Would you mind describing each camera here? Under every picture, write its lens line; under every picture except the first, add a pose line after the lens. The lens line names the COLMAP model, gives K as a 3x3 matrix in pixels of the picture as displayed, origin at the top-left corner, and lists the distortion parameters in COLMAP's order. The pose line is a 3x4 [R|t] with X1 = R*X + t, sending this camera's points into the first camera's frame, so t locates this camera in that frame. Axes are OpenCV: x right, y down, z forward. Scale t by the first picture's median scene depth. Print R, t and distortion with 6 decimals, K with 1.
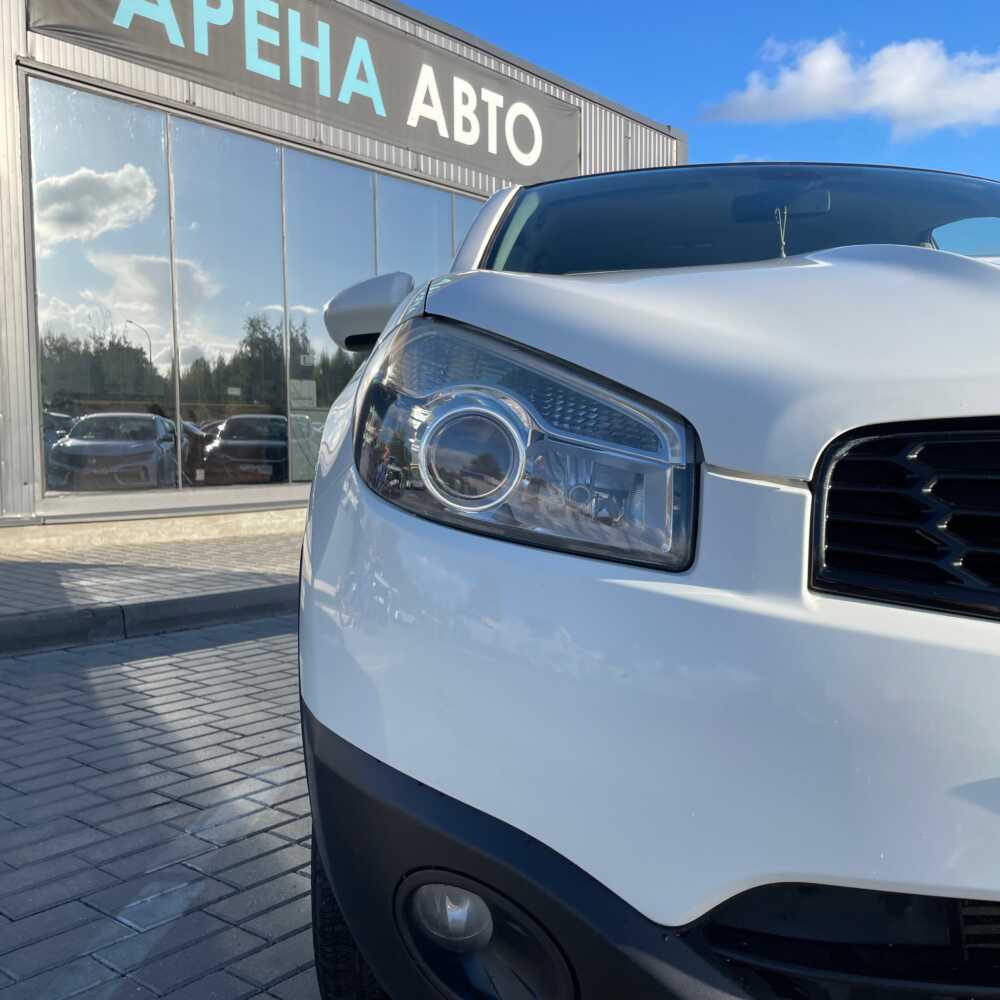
lens RADIAL K [[1012.5, 0, 522.2], [0, 1012.5, 513.7], [0, 0, 1]] dist [0.082859, -0.115635]
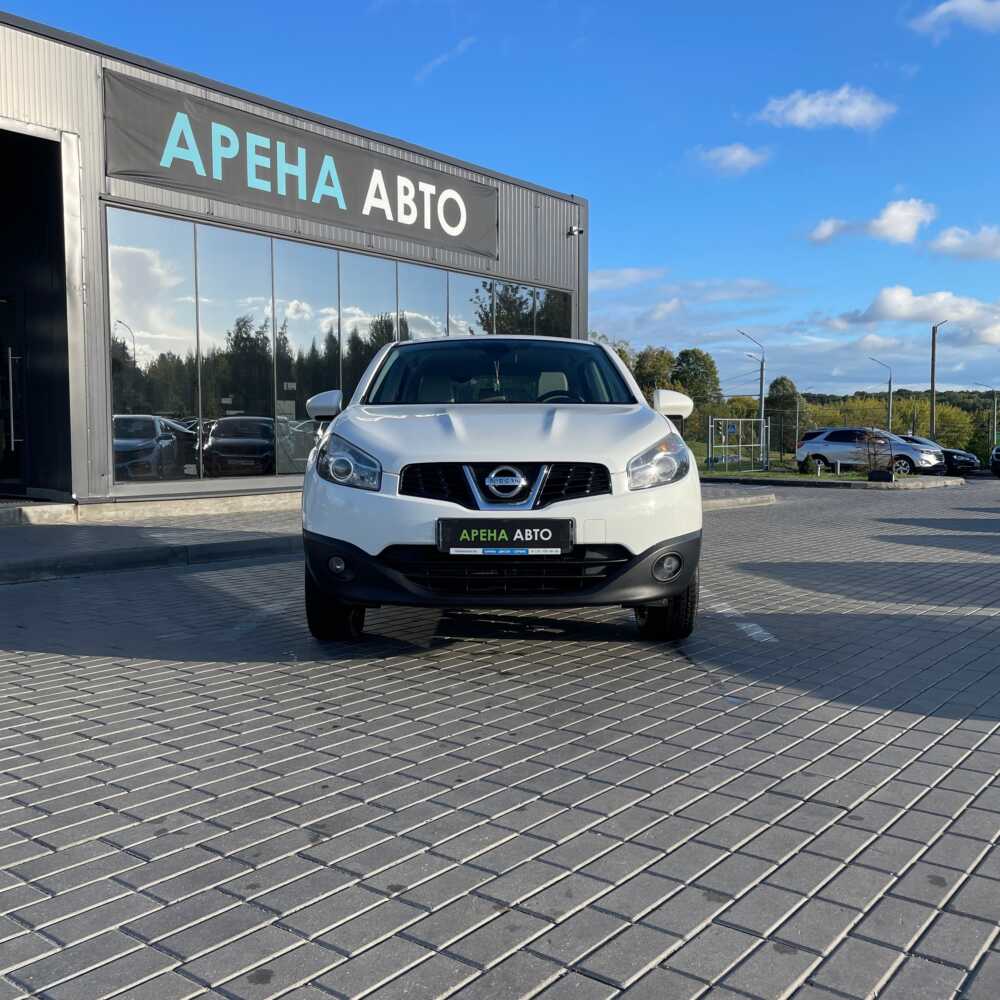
lens RADIAL K [[1014.6, 0, 500.0], [0, 1014.6, 500.0], [0, 0, 1]] dist [0.106907, -0.166259]
pose [[0.999990, 0.001253, 0.004210, 0.072747], [-0.001227, 0.999981, -0.006077, 0.012497], [-0.004217, 0.006072, 0.999973, -0.403792]]
